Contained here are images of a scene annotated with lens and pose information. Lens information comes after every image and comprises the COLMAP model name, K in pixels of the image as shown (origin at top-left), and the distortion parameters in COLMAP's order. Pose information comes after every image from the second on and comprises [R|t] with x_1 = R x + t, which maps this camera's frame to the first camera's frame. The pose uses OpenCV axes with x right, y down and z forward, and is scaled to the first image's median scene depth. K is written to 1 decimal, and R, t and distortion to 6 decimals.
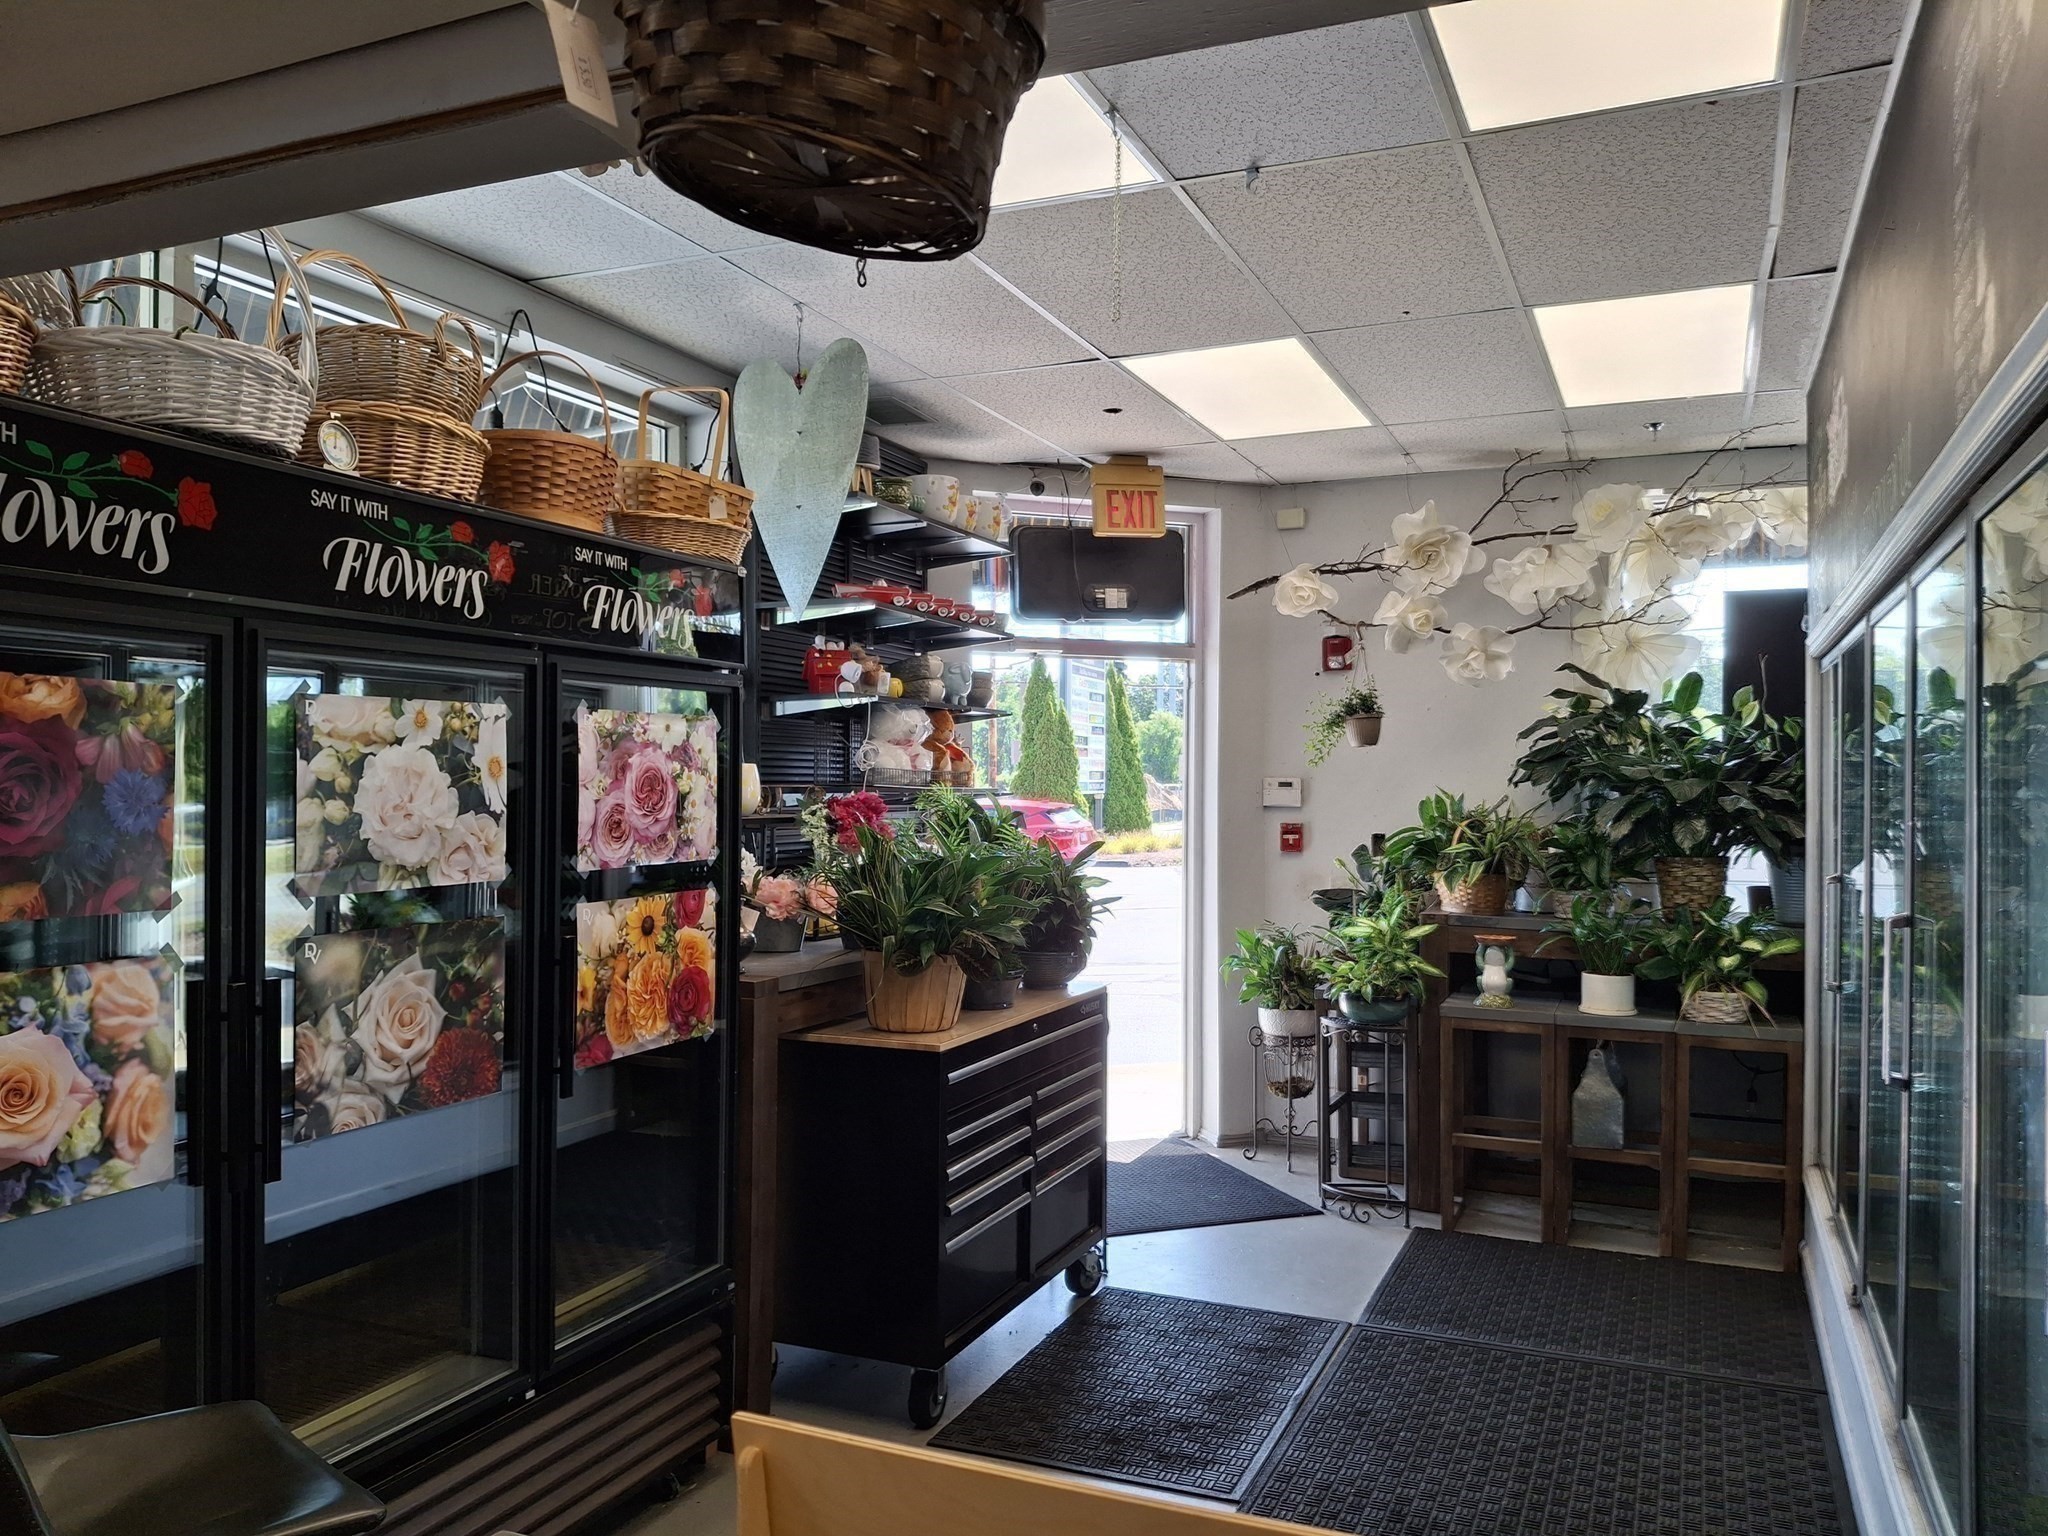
lens RADIAL K [[1514.1, 0, 985.5], [0, 1514.1, 779.9], [0, 0, 1]] dist [0.055012, -0.101185]
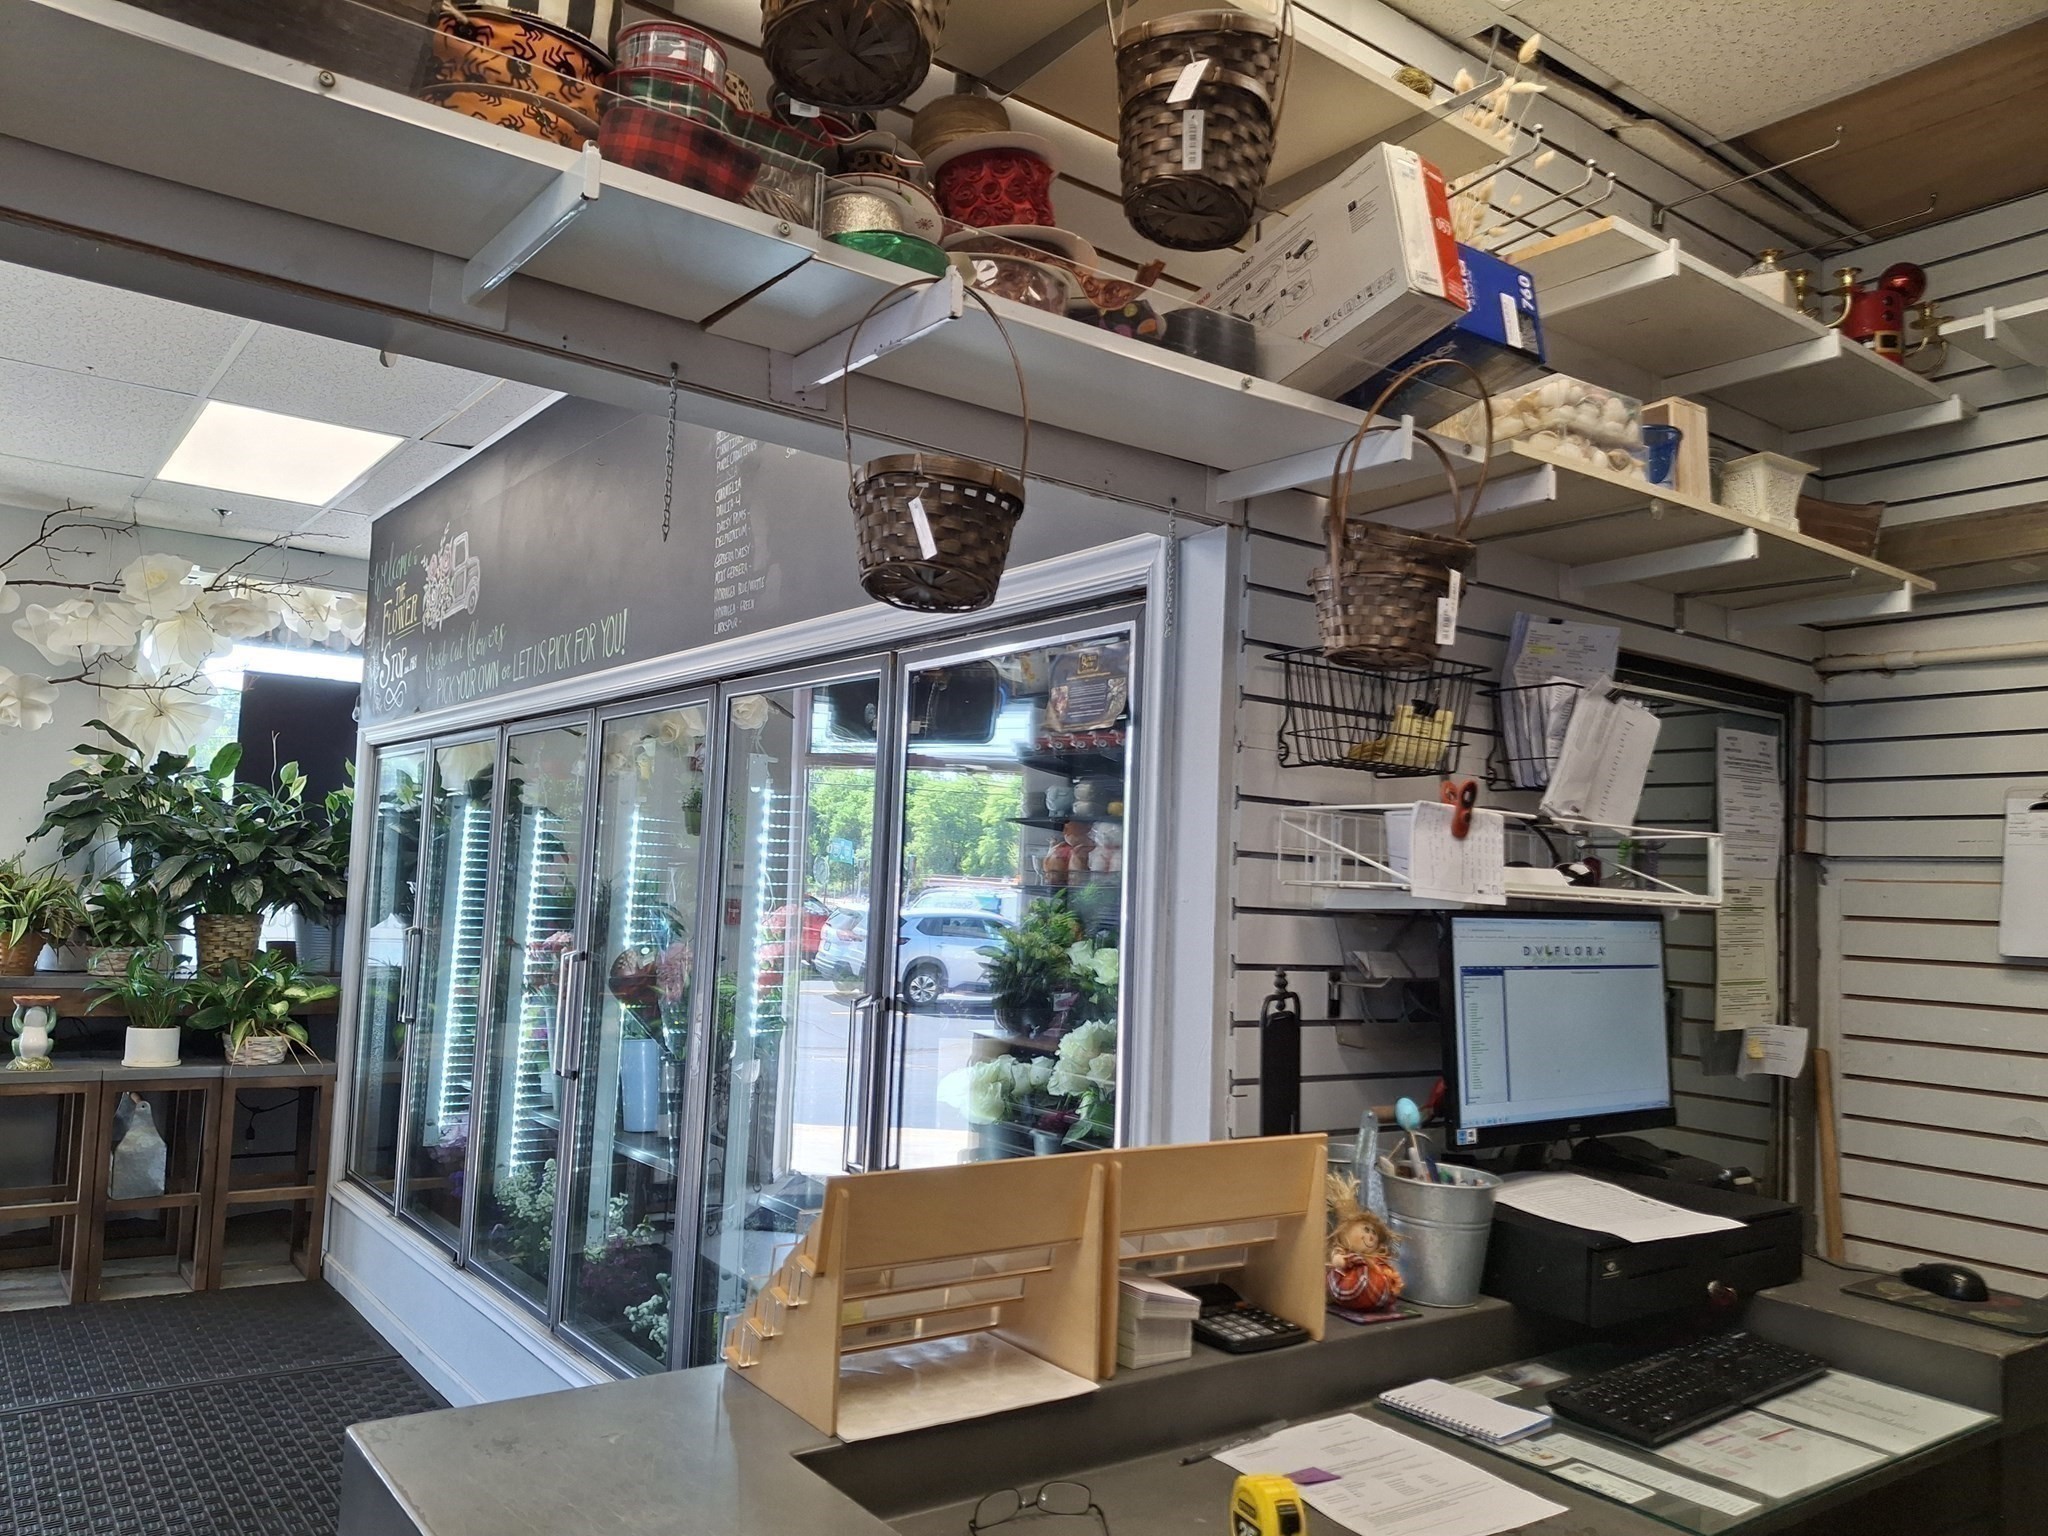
lens RADIAL K [[1514.1, 0, 1023.5], [0, 1514.1, 768.0], [0, 0, 1]] dist [0.055012, -0.101185]
pose [[0.487417, 0.081806, 0.869329, -0.369038], [-0.040012, 0.996648, -0.071354, 0.003579], [-0.872252, -0.000005, 0.489057, -0.032932]]
